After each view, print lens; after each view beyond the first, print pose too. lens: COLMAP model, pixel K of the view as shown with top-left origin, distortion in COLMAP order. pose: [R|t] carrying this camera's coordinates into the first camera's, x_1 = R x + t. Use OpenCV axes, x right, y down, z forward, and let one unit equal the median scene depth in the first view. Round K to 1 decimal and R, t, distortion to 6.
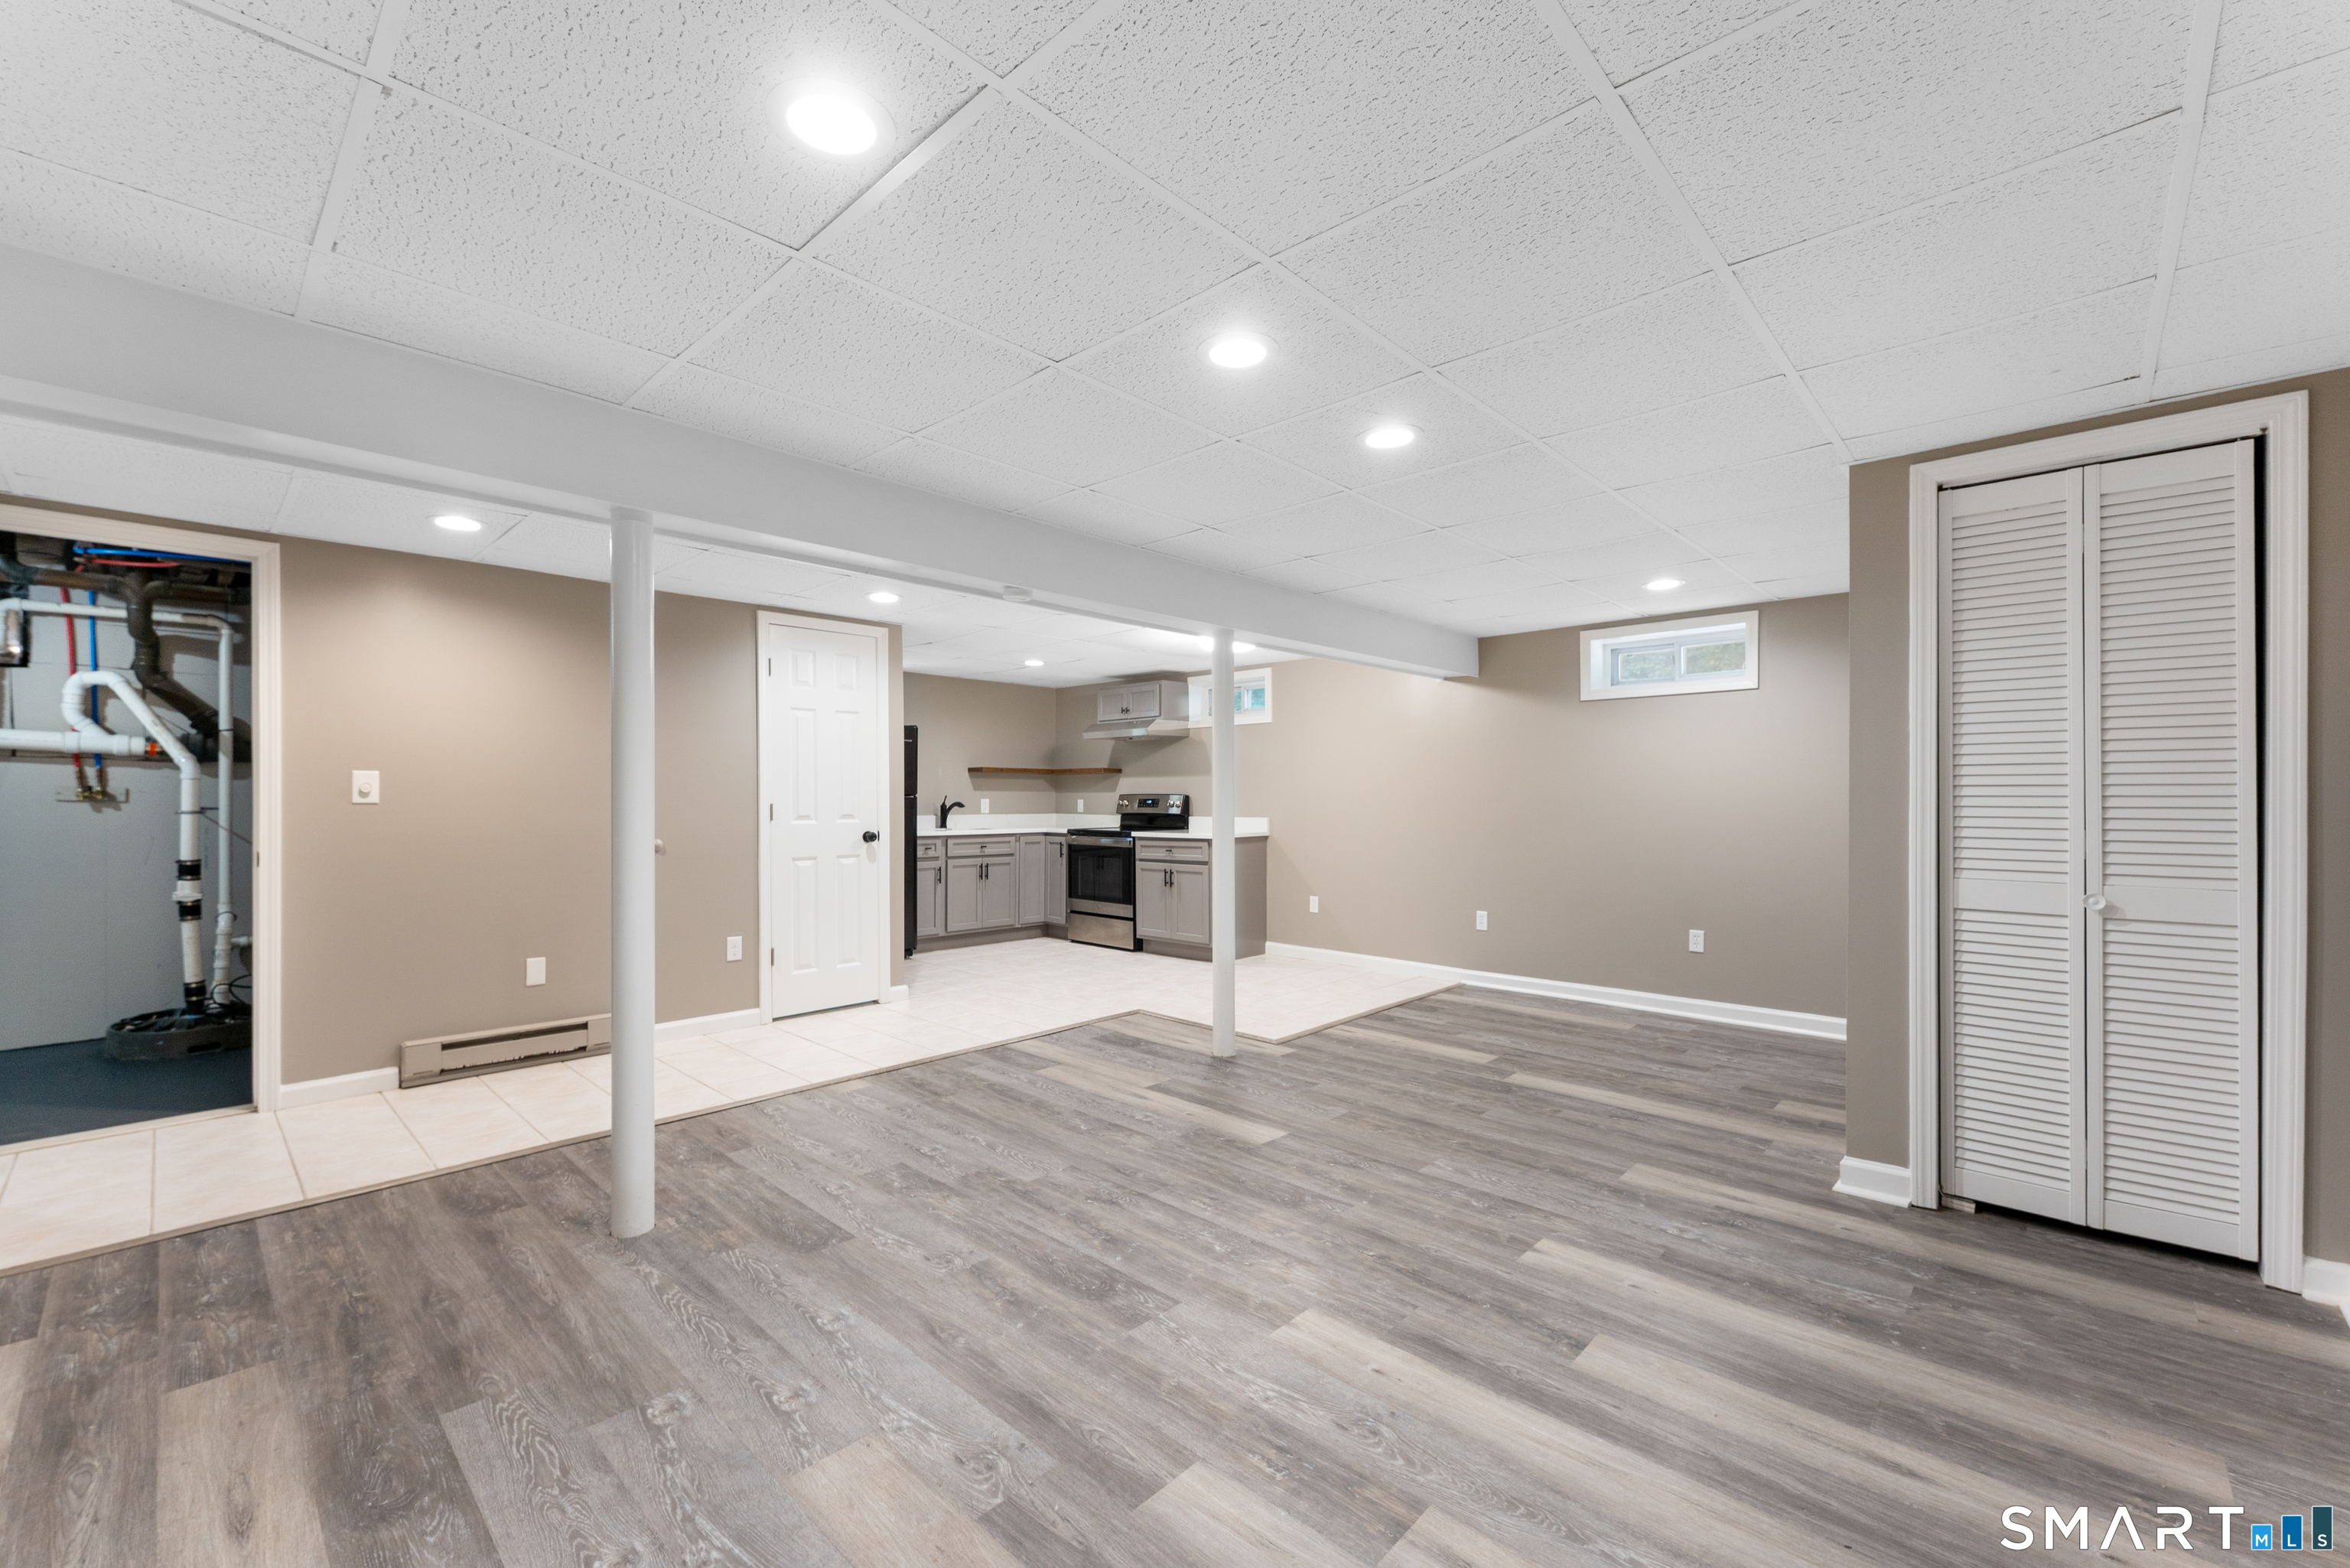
lens RADIAL K [[954.5, 0, 1175.0], [0, 954.5, 790.1], [0, 0, 1]] dist [0.003240, -0.000343]
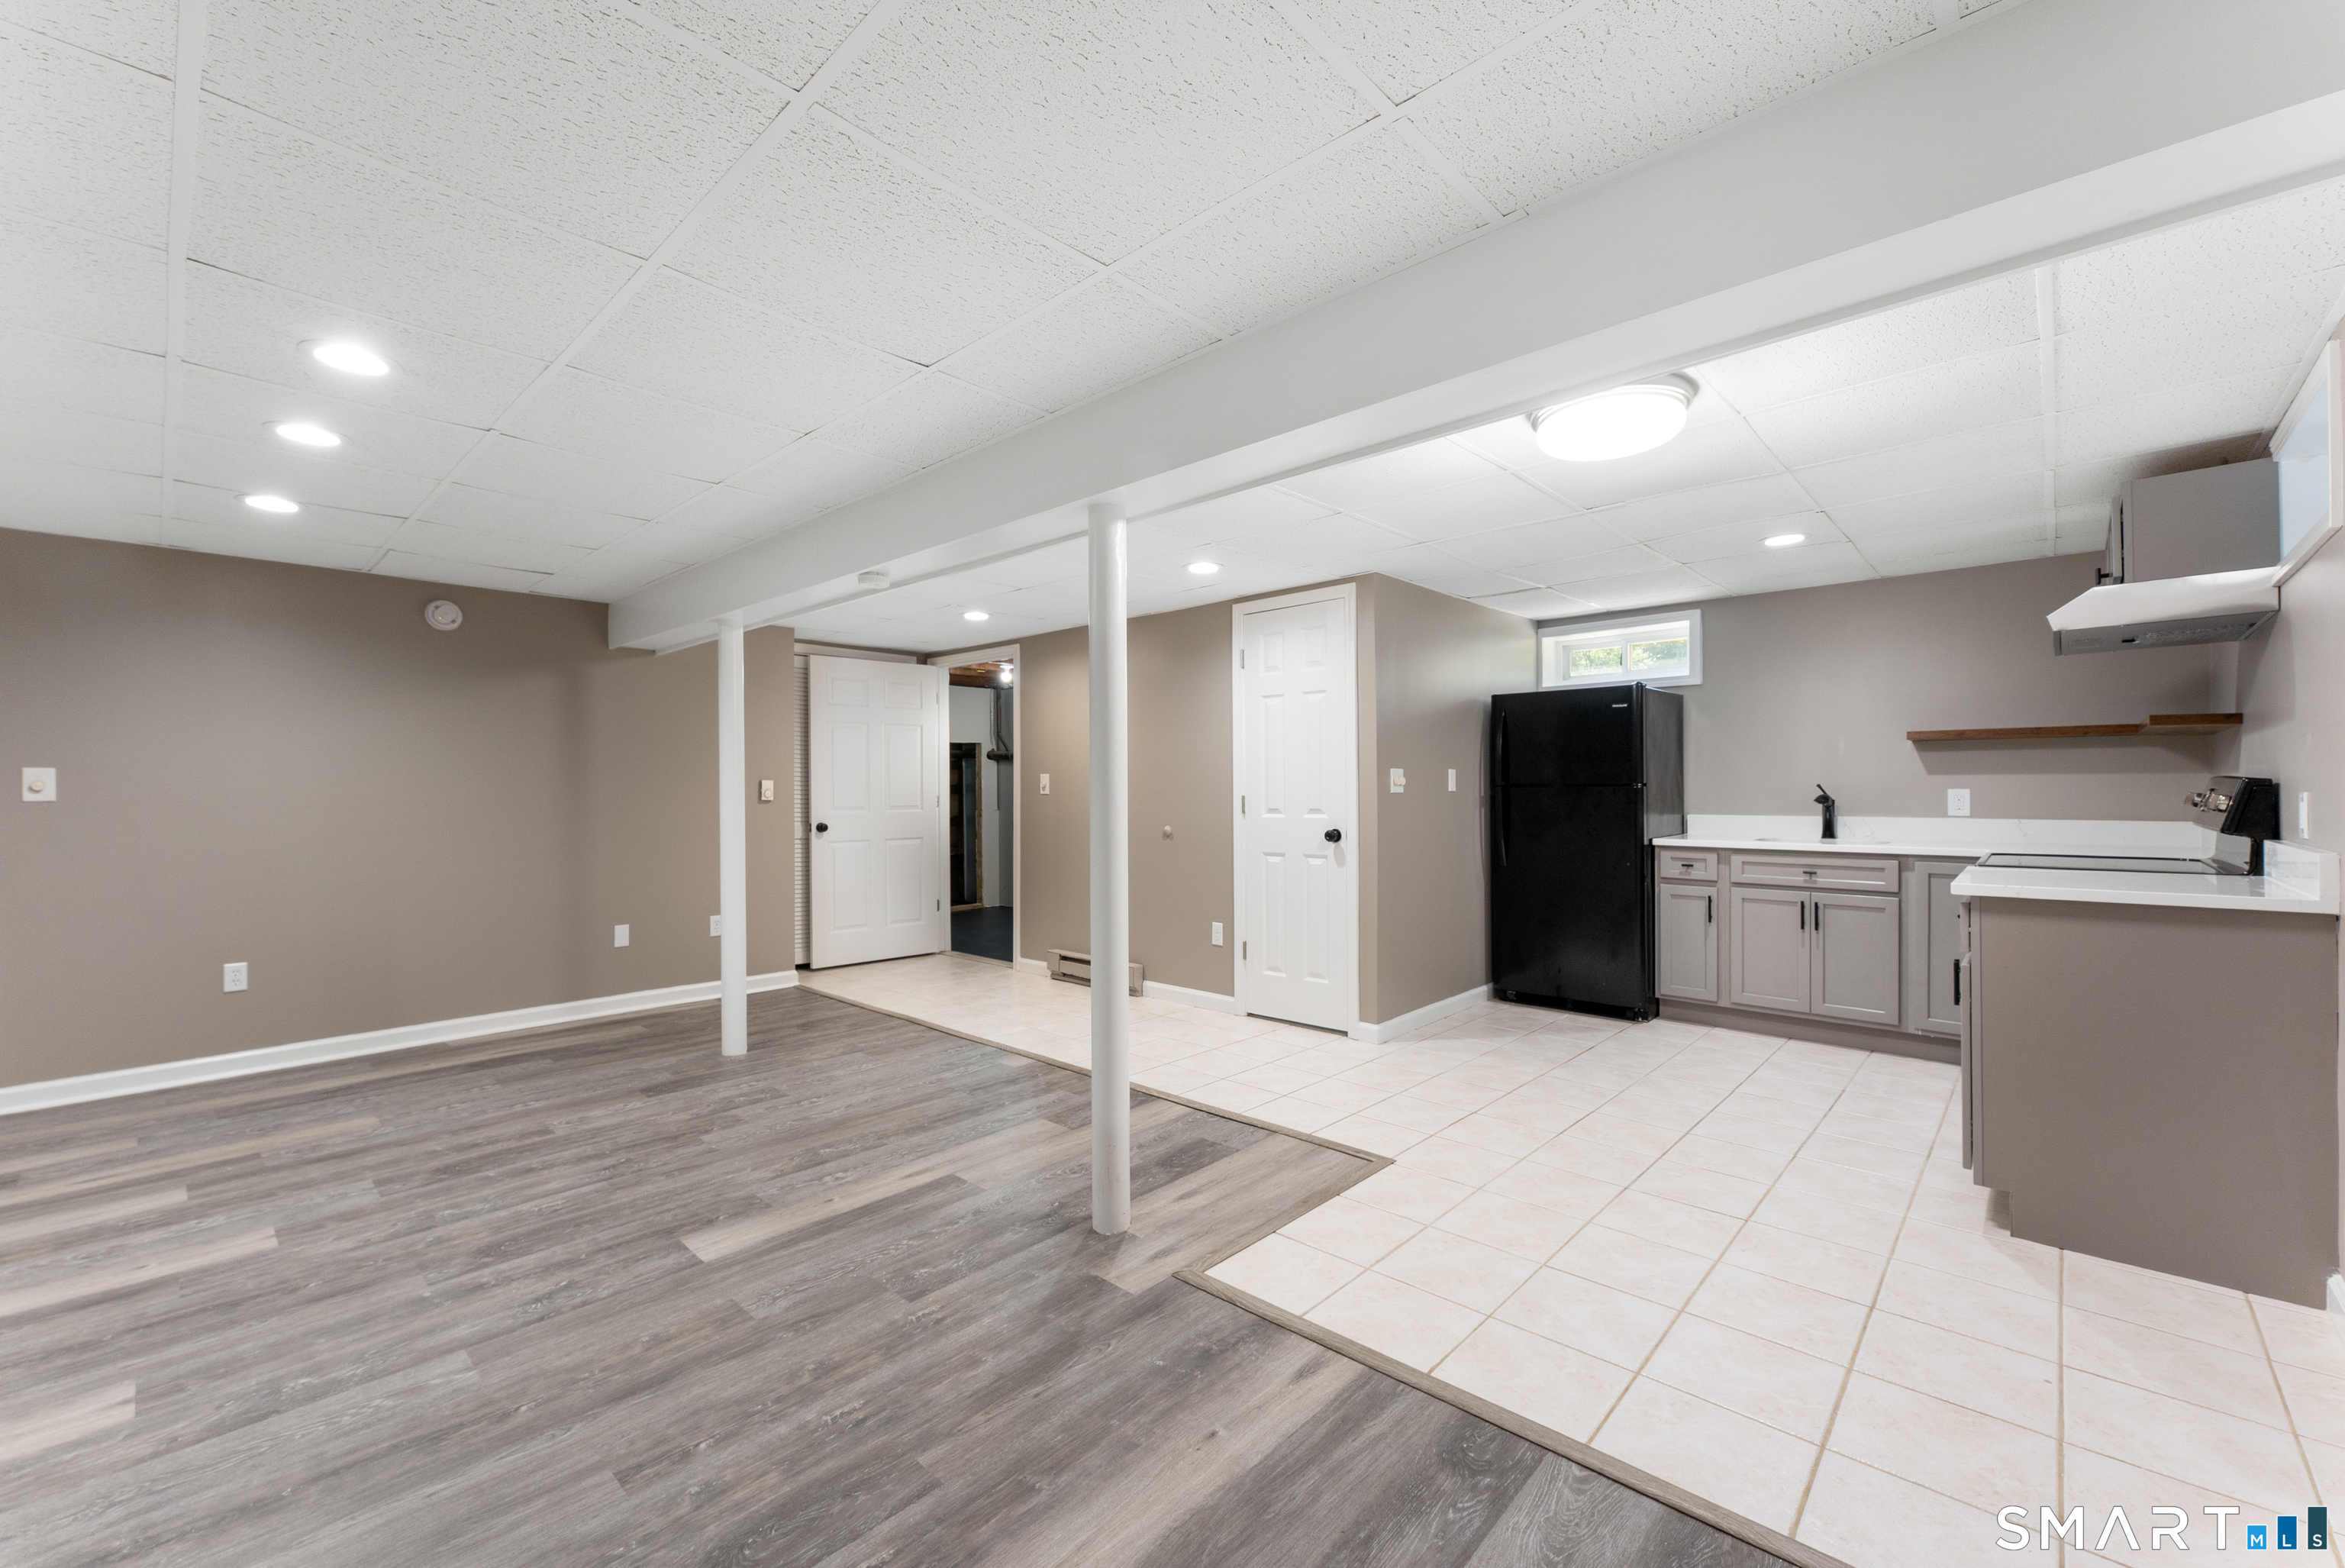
lens RADIAL K [[952.6, 0, 1172.1], [0, 952.6, 792.9], [0, 0, 1]] dist [0.003240, -0.000343]
pose [[0.001111, 0.005774, -0.999983, 0.762517], [0.012115, 0.999910, 0.005787, 0.005719], [0.999926, -0.012121, 0.001041, 1.236589]]
